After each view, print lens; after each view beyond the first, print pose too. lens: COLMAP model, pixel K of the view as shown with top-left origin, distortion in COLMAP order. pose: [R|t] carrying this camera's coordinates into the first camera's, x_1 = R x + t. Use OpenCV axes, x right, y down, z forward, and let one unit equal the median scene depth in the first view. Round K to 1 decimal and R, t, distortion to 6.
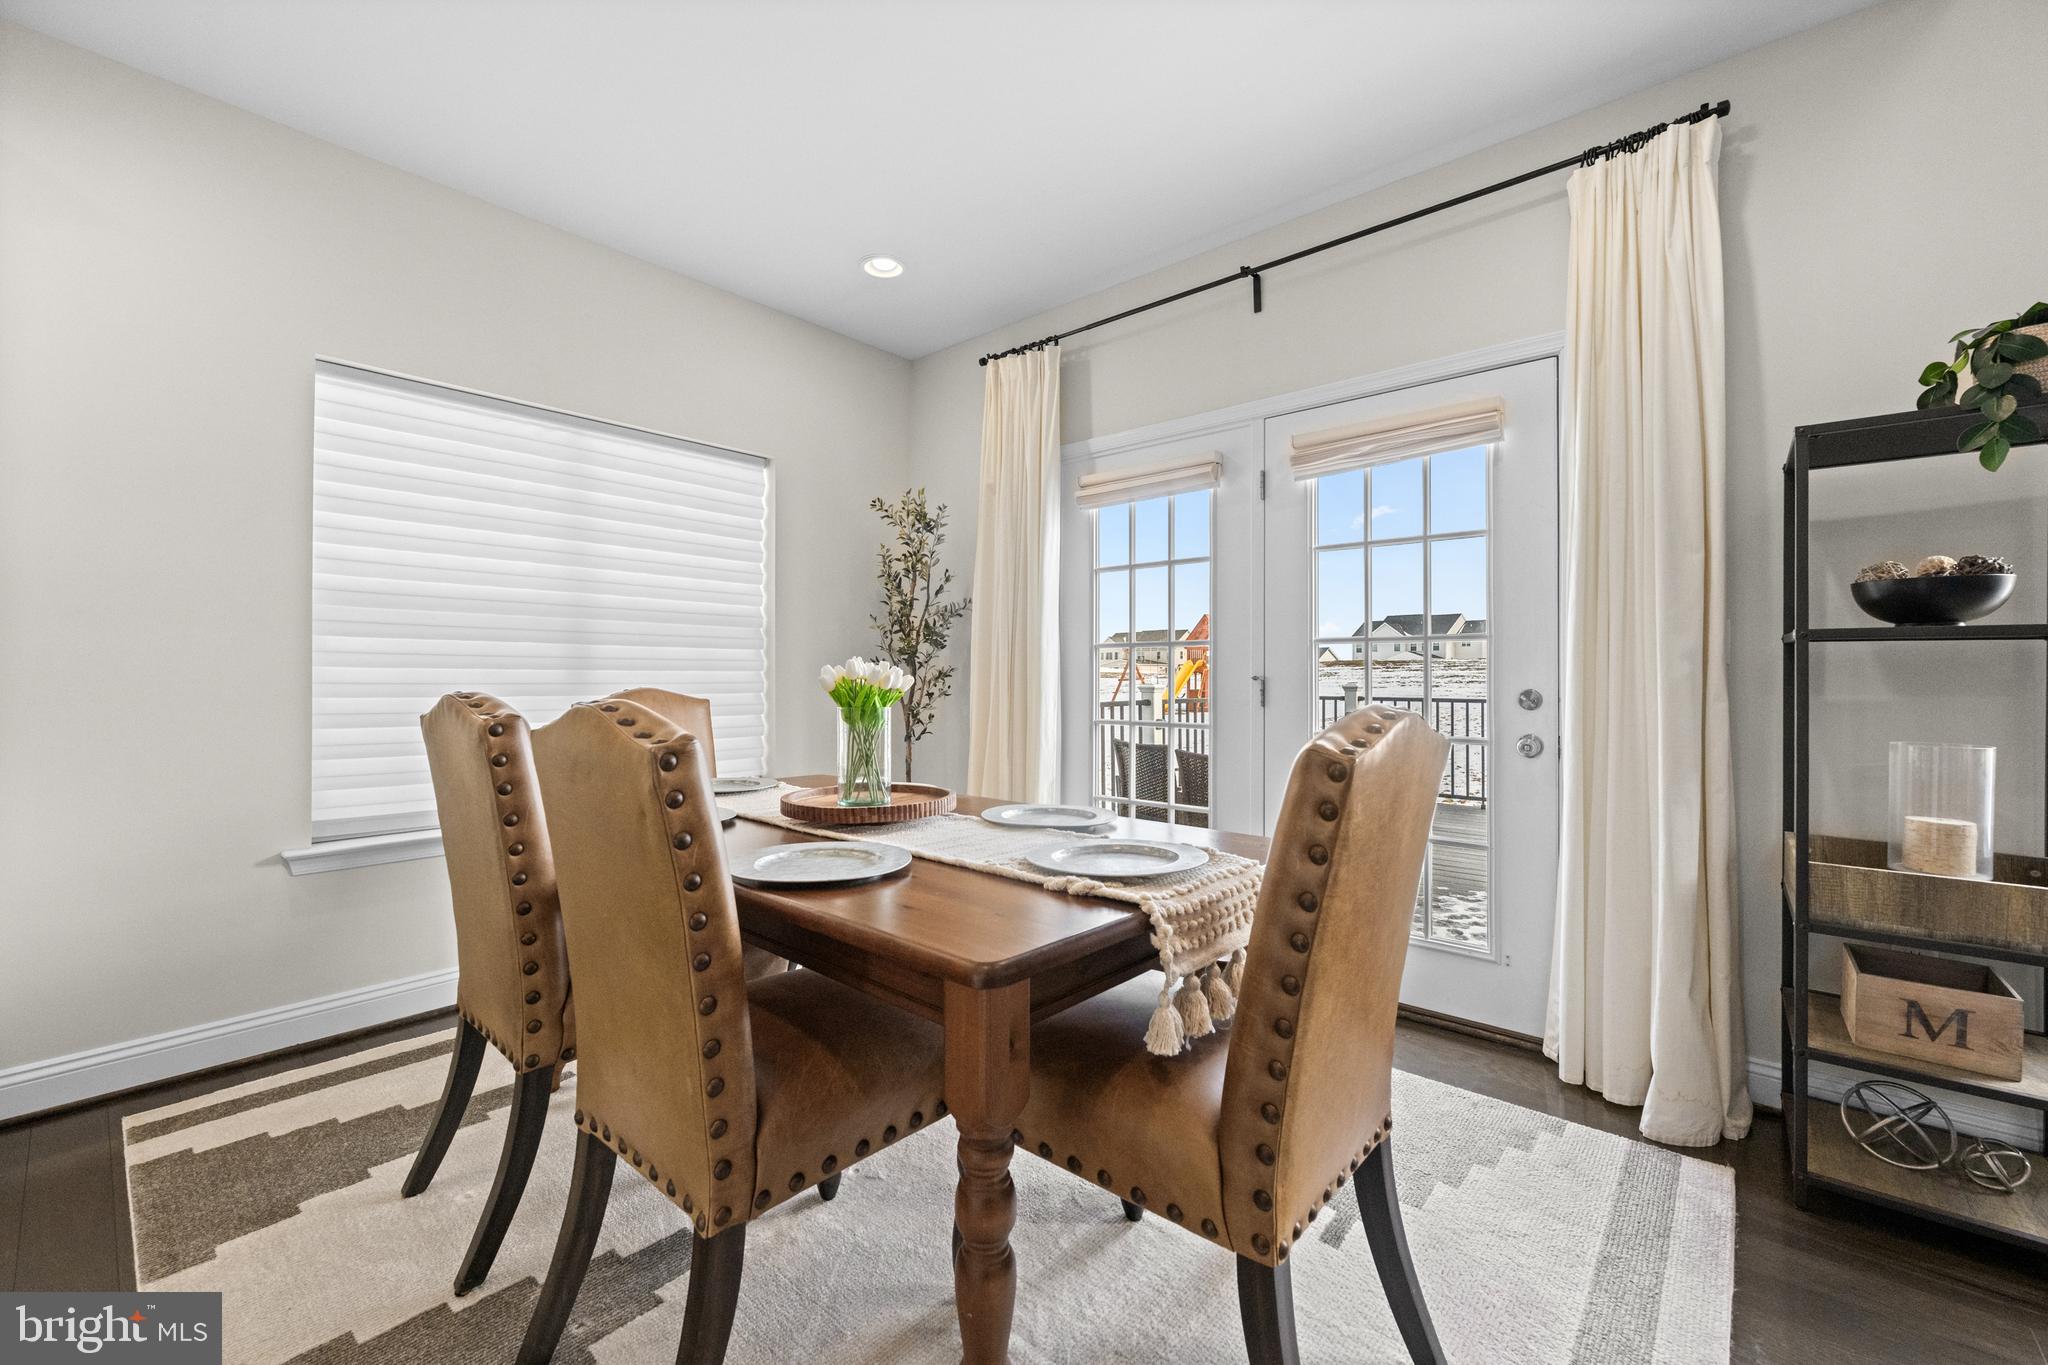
lens RADIAL K [[818.0, 0, 1023.2], [0, 818.0, 680.8], [0, 0, 1]] dist [-0.003738, 0.001736]
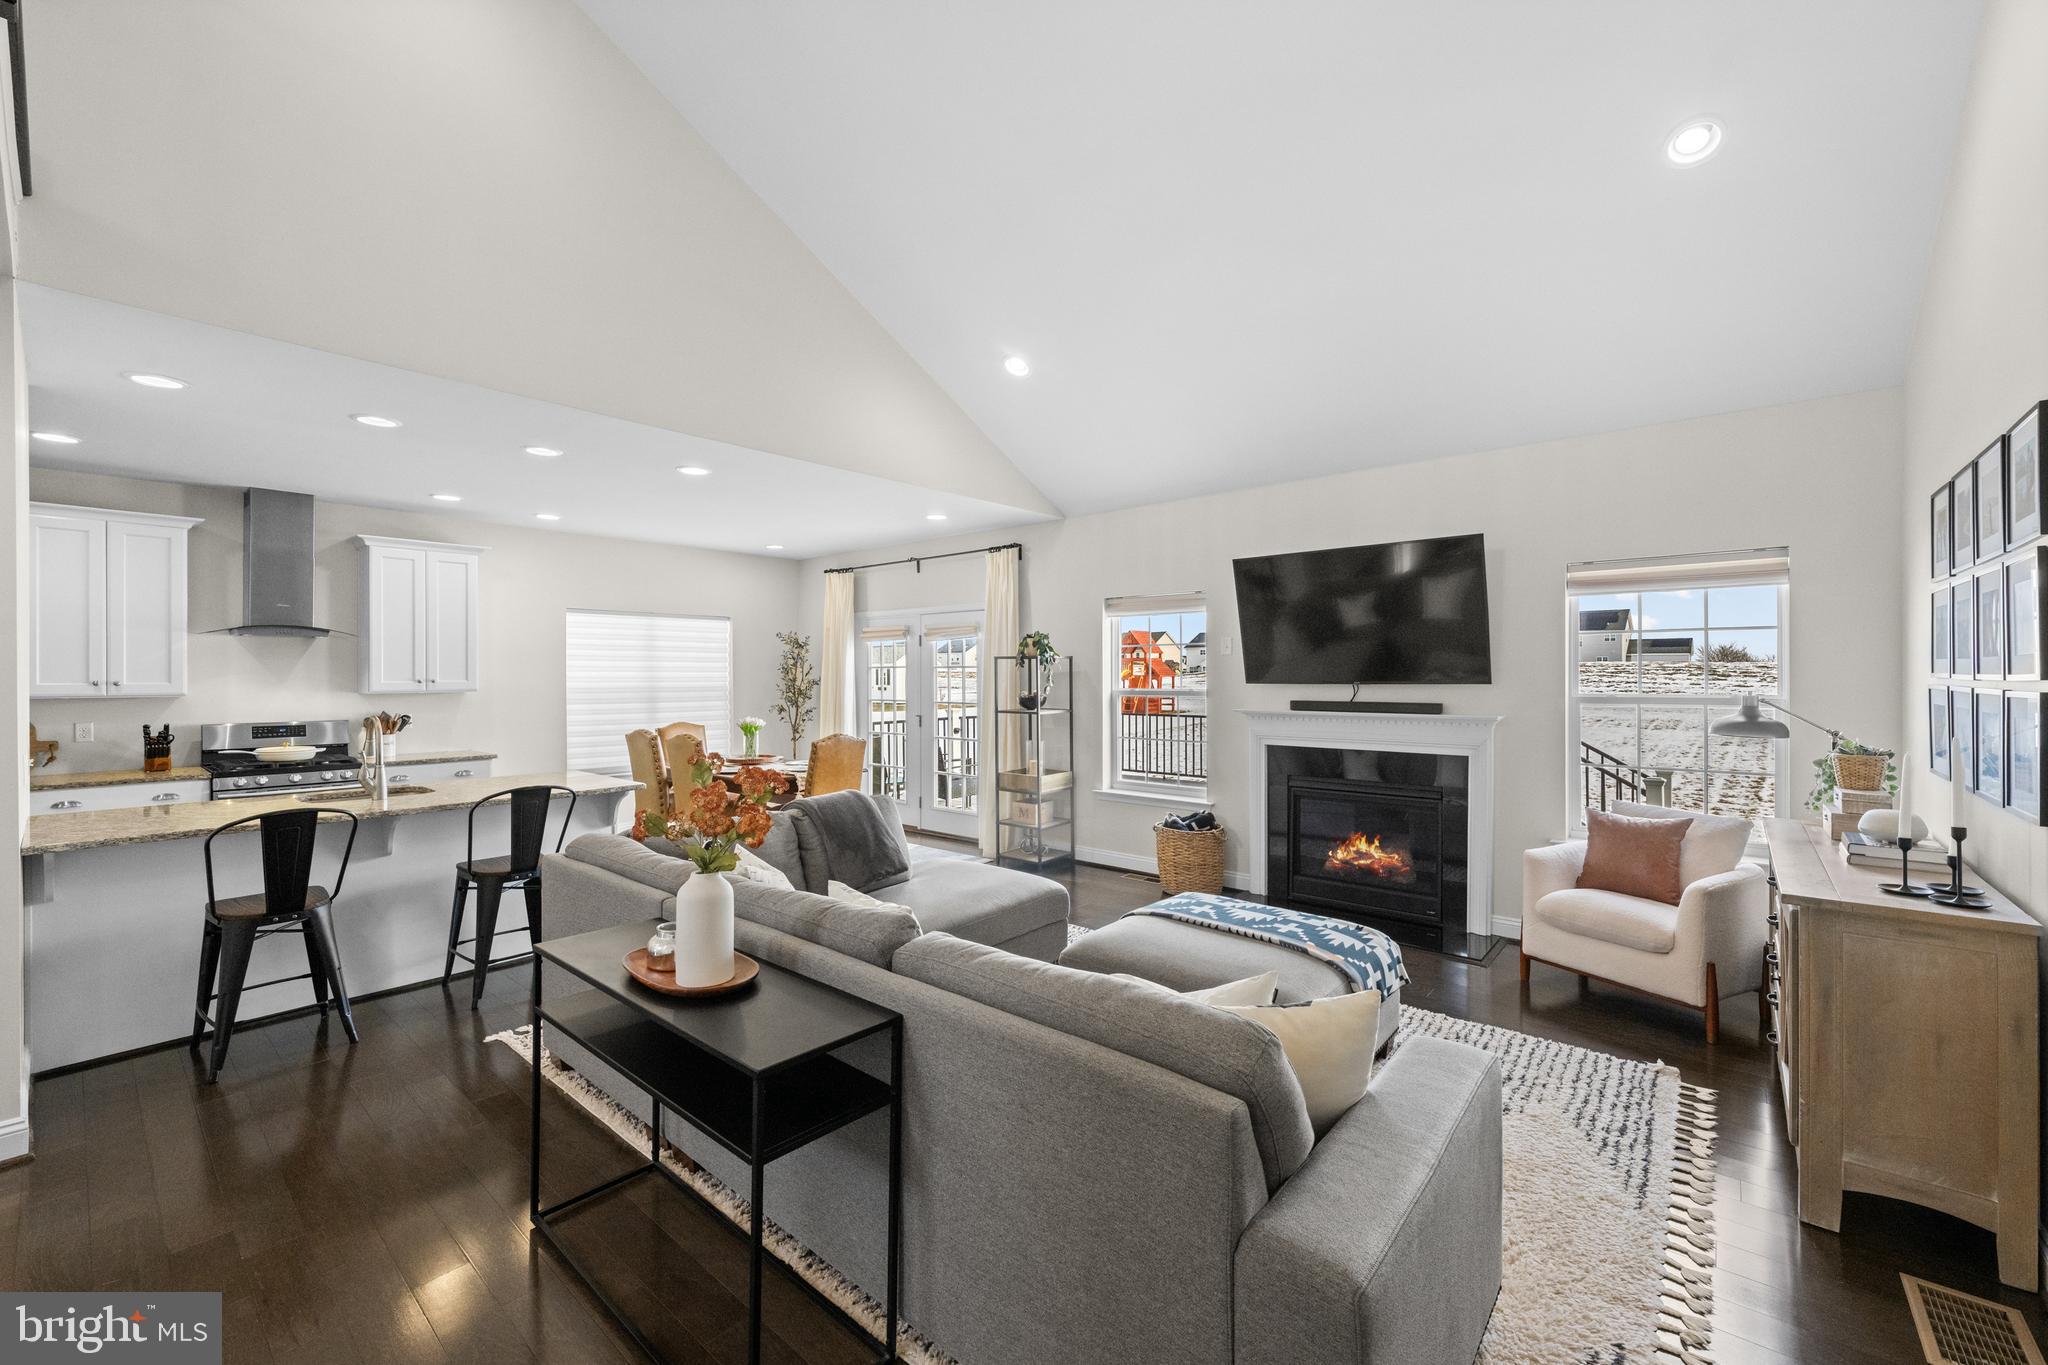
lens RADIAL K [[818.0, 0, 1016.8], [0, 818.0, 674.3], [0, 0, 1]] dist [-0.003738, 0.001736]
pose [[0.999973, -0.005817, 0.004521, 0.482998], [0.005846, 0.999961, -0.006553, -0.094837], [-0.004483, 0.006580, 0.999968, -1.295852]]
